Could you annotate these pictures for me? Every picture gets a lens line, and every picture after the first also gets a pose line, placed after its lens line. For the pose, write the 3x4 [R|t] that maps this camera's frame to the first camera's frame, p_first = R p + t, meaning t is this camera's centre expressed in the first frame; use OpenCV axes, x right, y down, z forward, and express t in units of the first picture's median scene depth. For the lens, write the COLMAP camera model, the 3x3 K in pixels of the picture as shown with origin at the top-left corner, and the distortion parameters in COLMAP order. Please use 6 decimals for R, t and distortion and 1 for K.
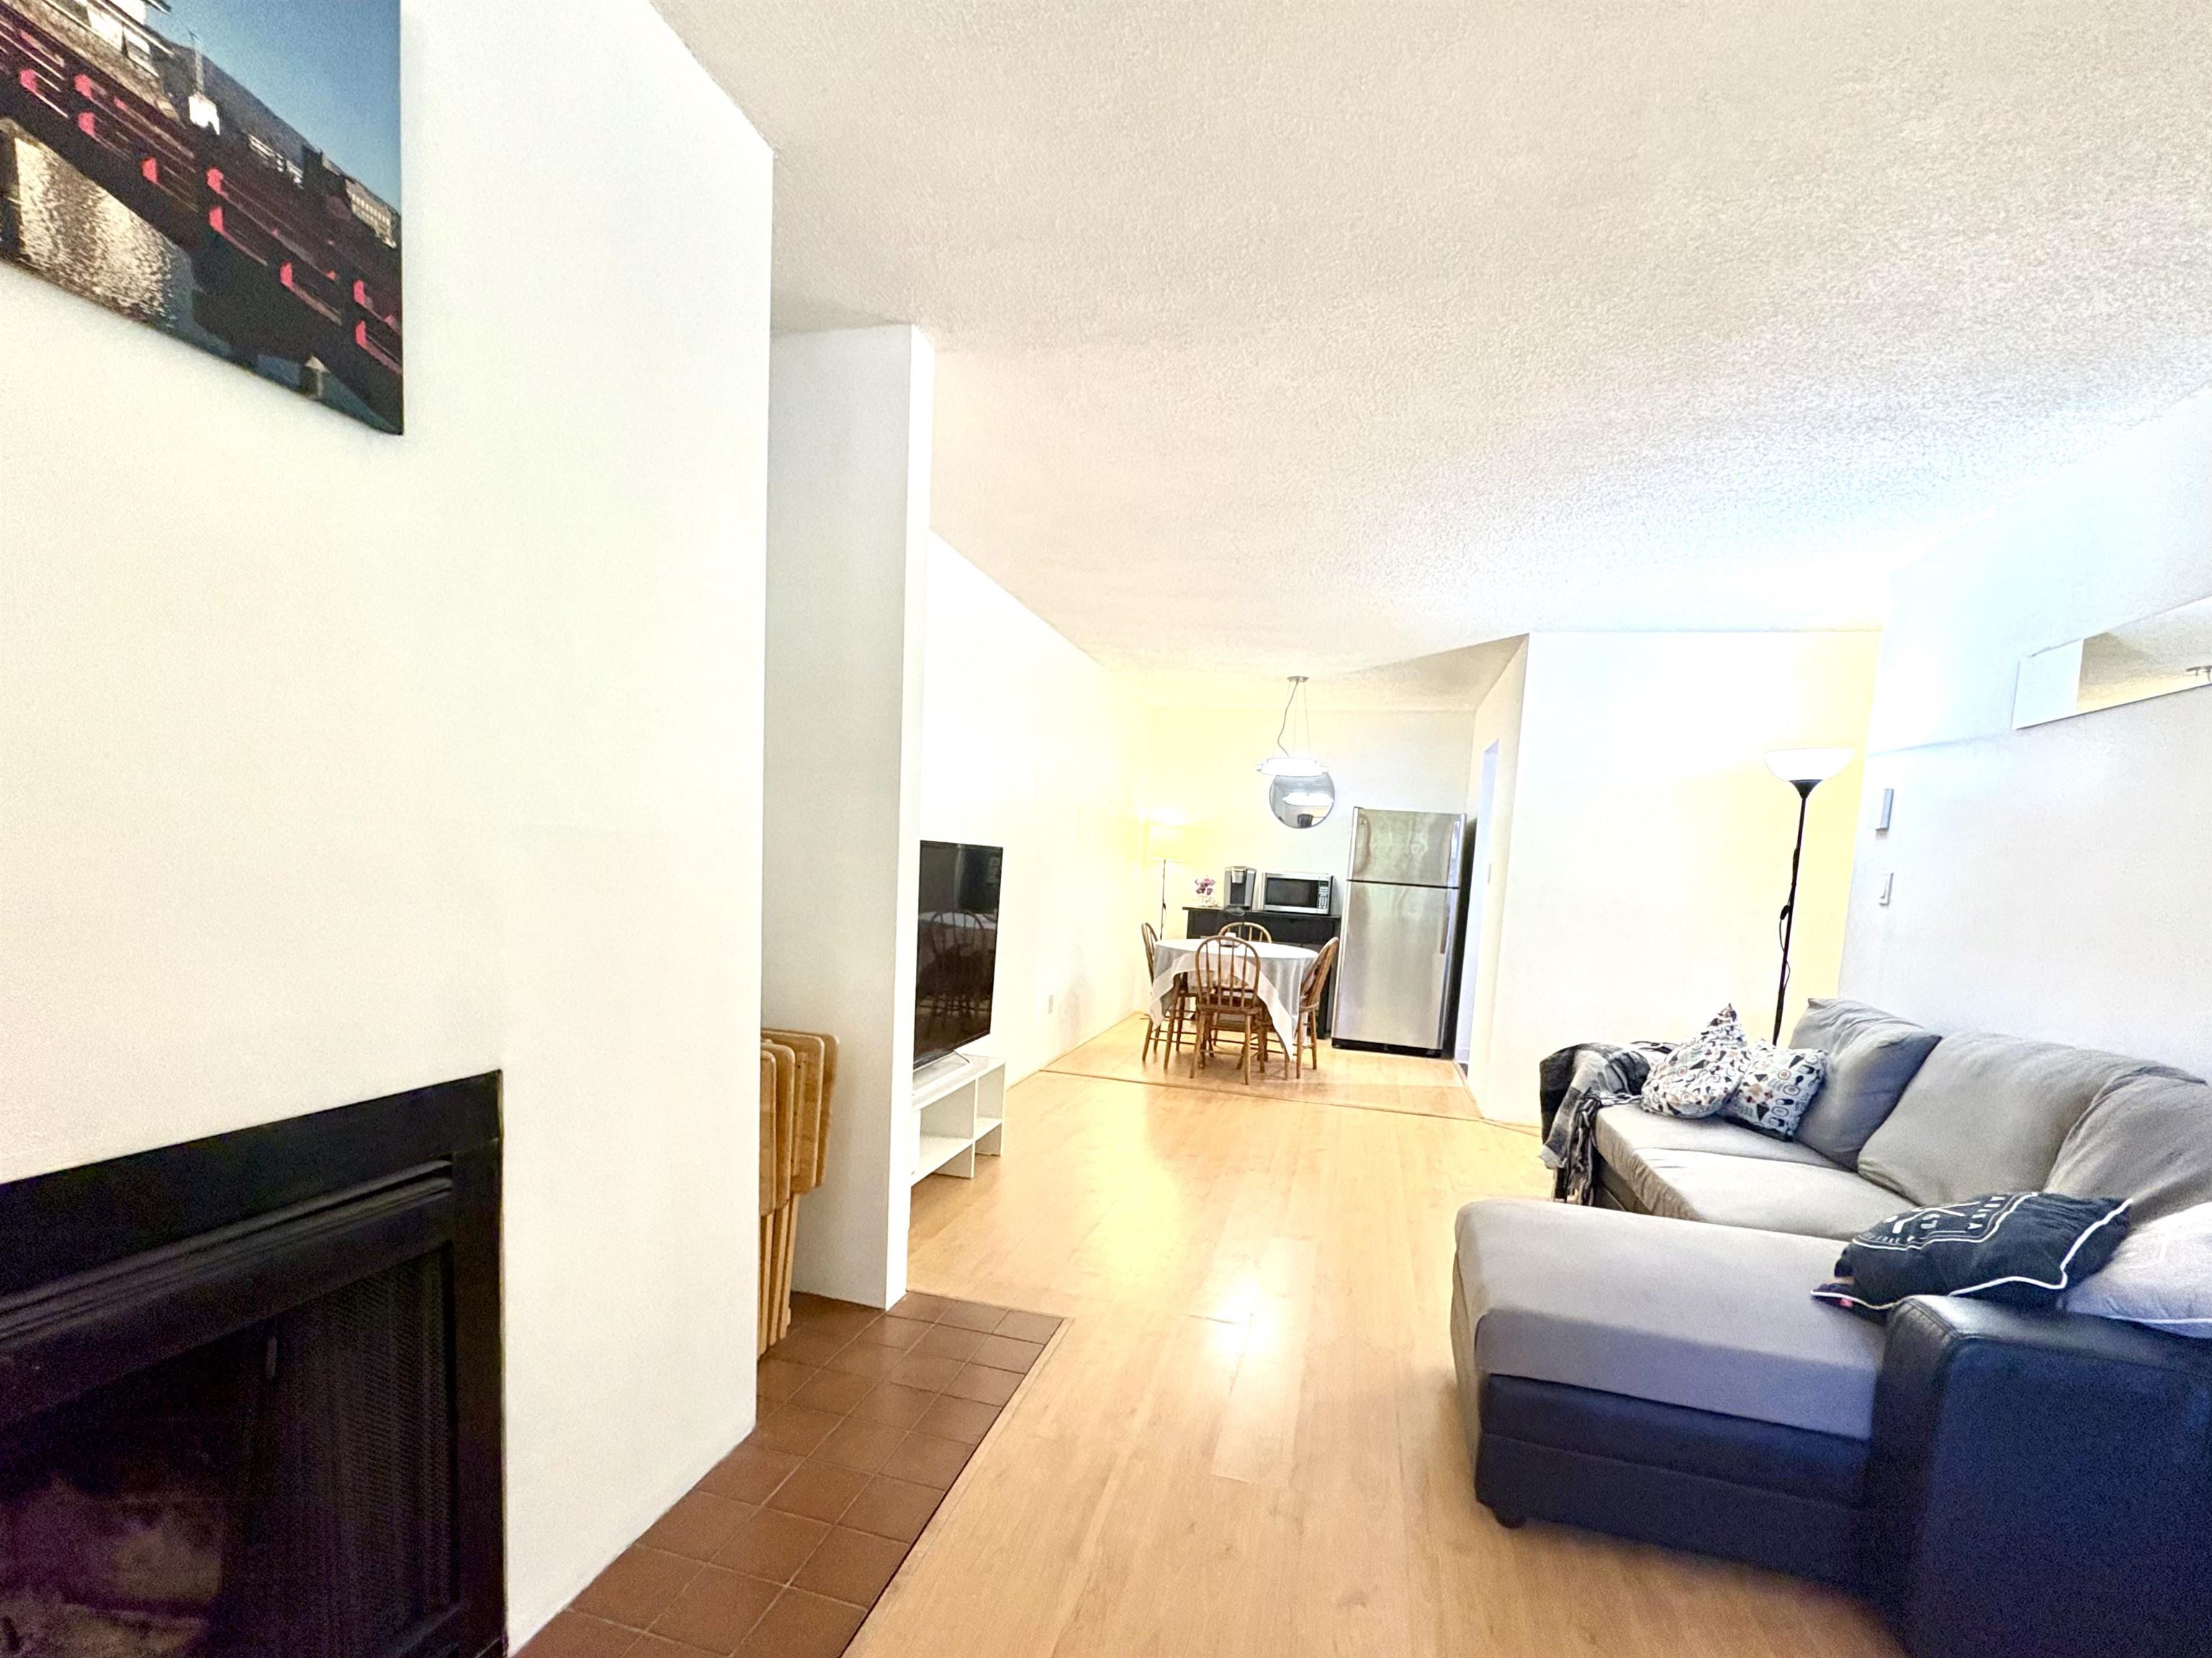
lens RADIAL K [[1014.2, 0, 1110.0], [0, 1014.2, 980.1], [0, 0, 1]] dist [0.001142, 0.000784]
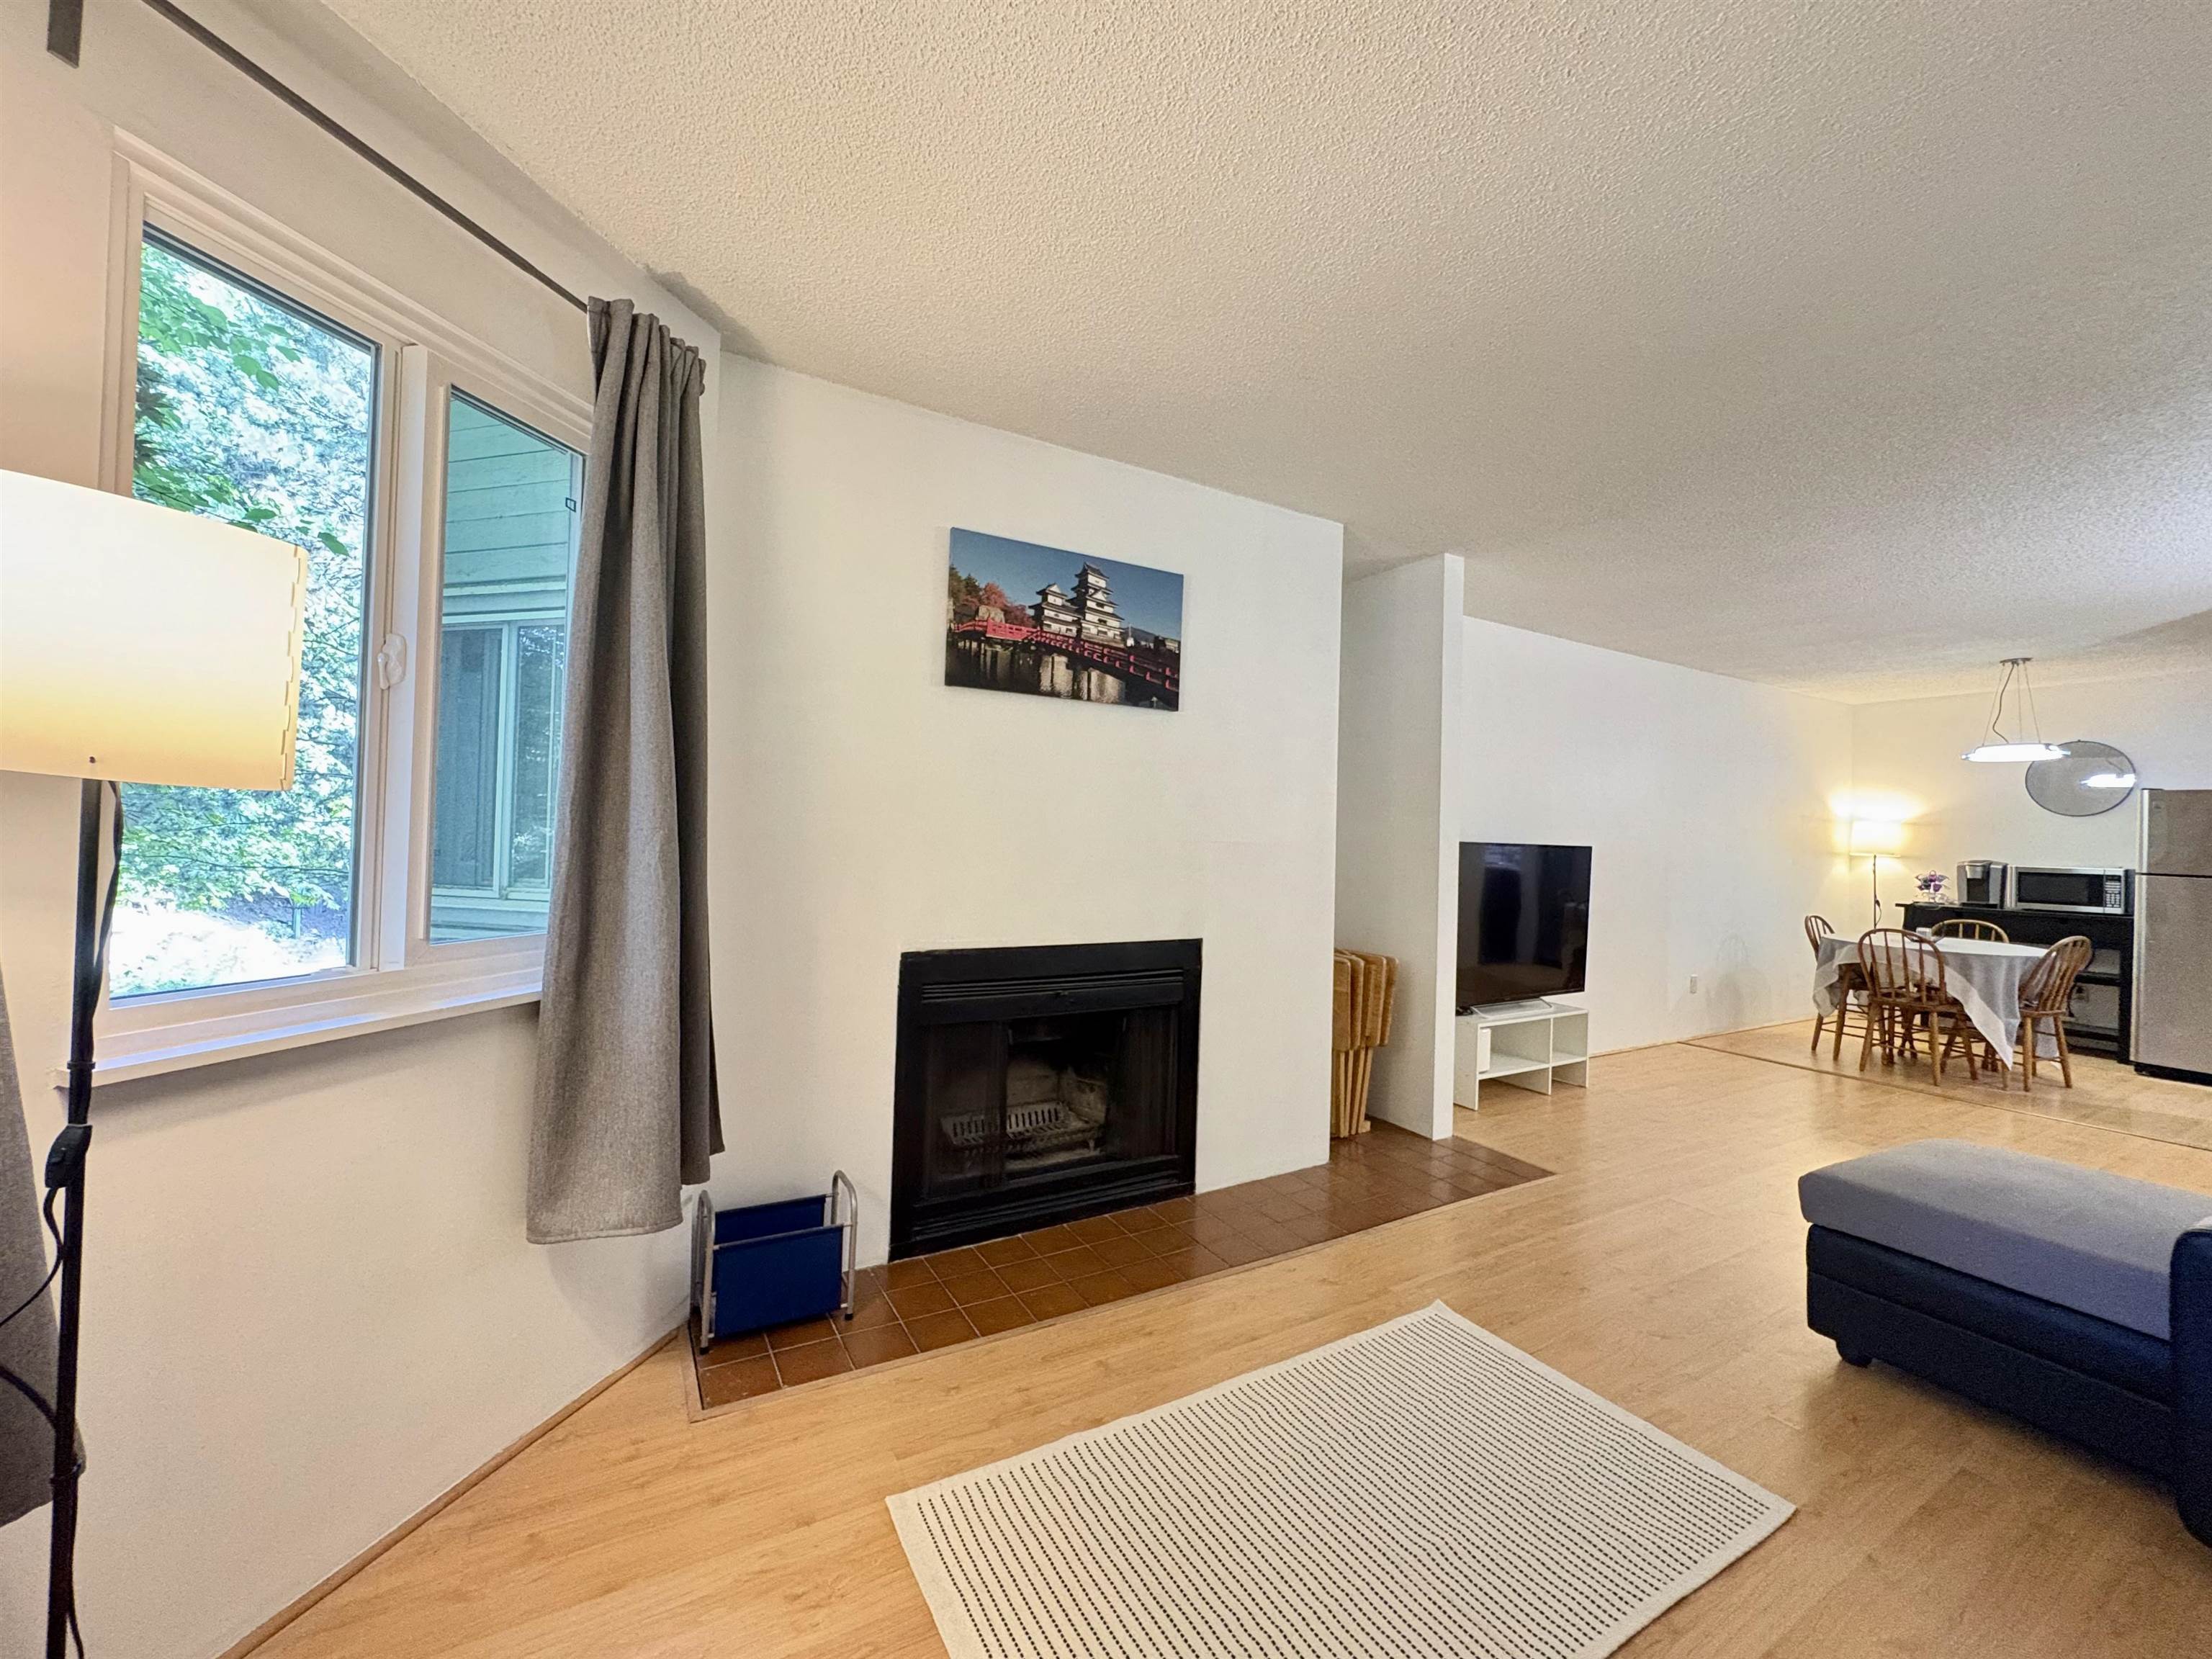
lens RADIAL K [[879.6, 0, 1083.8], [0, 879.6, 838.0], [0, 0, 1]] dist [0.002190, 0.000555]
pose [[0.694836, -0.038735, -0.718124, 0.277151], [-0.071034, 0.989969, -0.122128, 0.046324], [0.715651, 0.135870, 0.685115, -0.265070]]
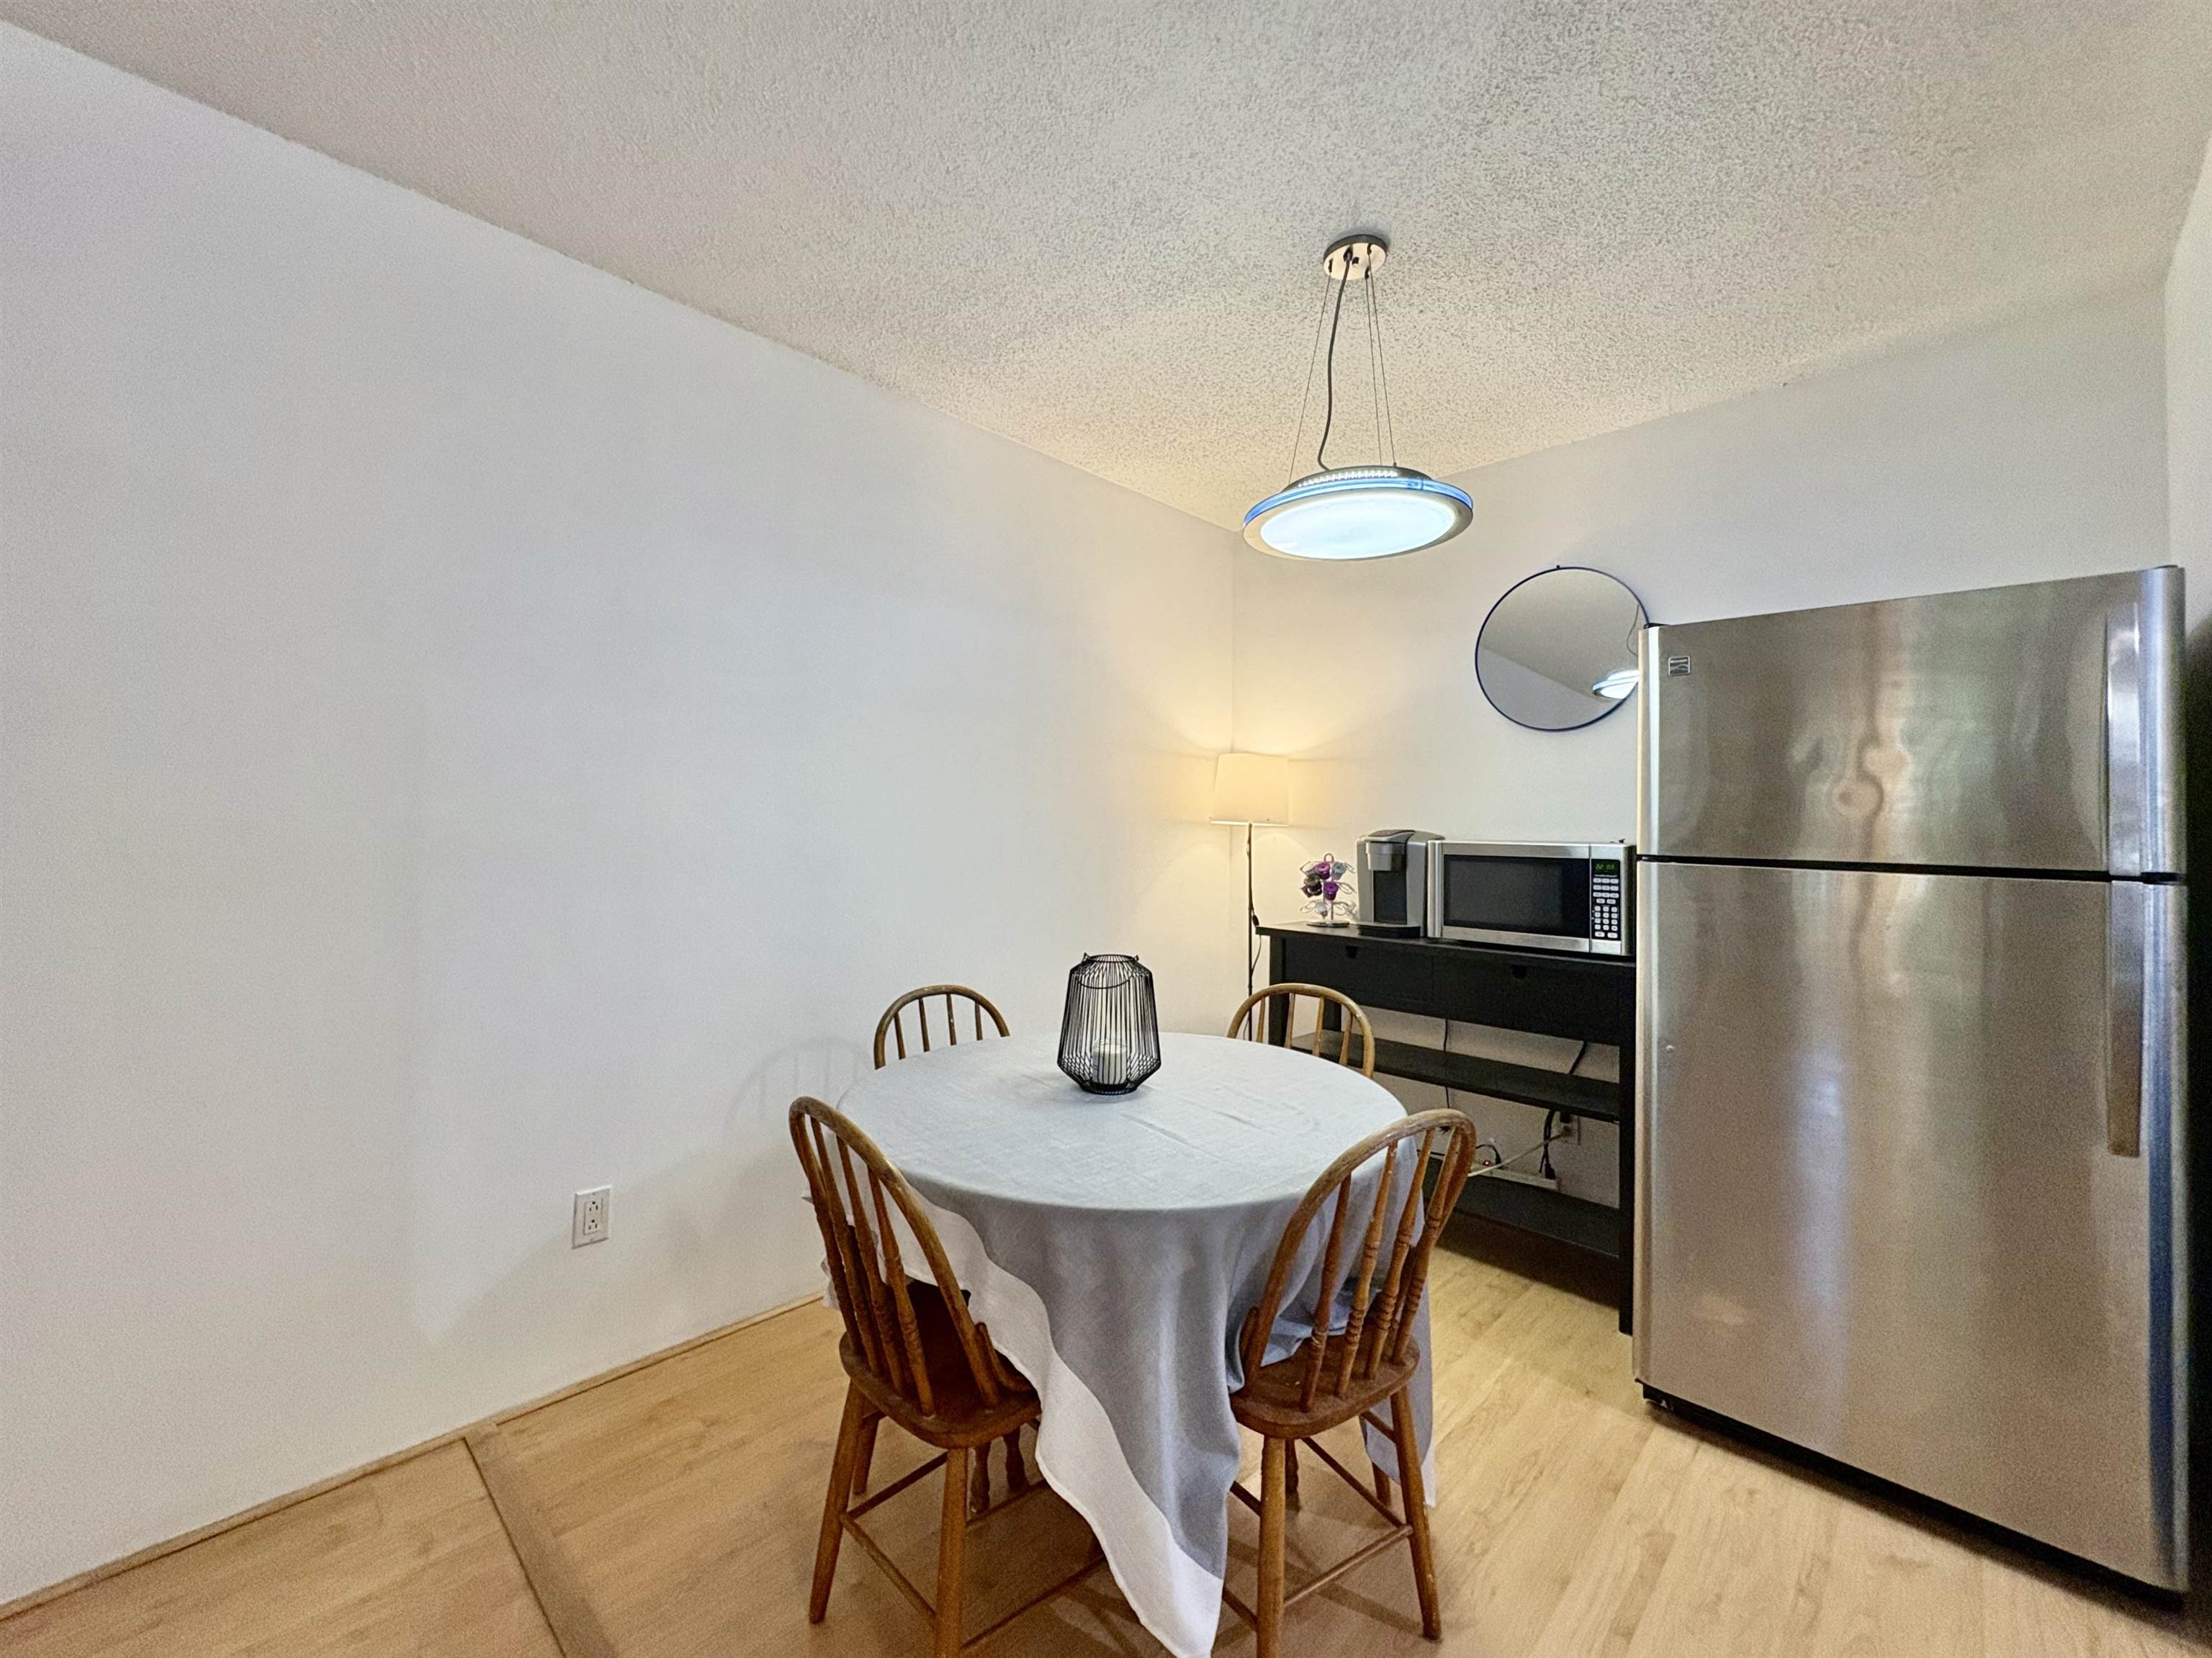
lens RADIAL K [[909.7, 0, 1110.7], [0, 909.7, 855.0], [0, 0, 1]] dist [-0.000070, 0.000145]
pose [[0.873410, -0.031506, -0.485965, 0.412938], [-0.022045, 0.994324, -0.104086, -0.122689], [0.486486, 0.101623, 0.867758, 1.250601]]
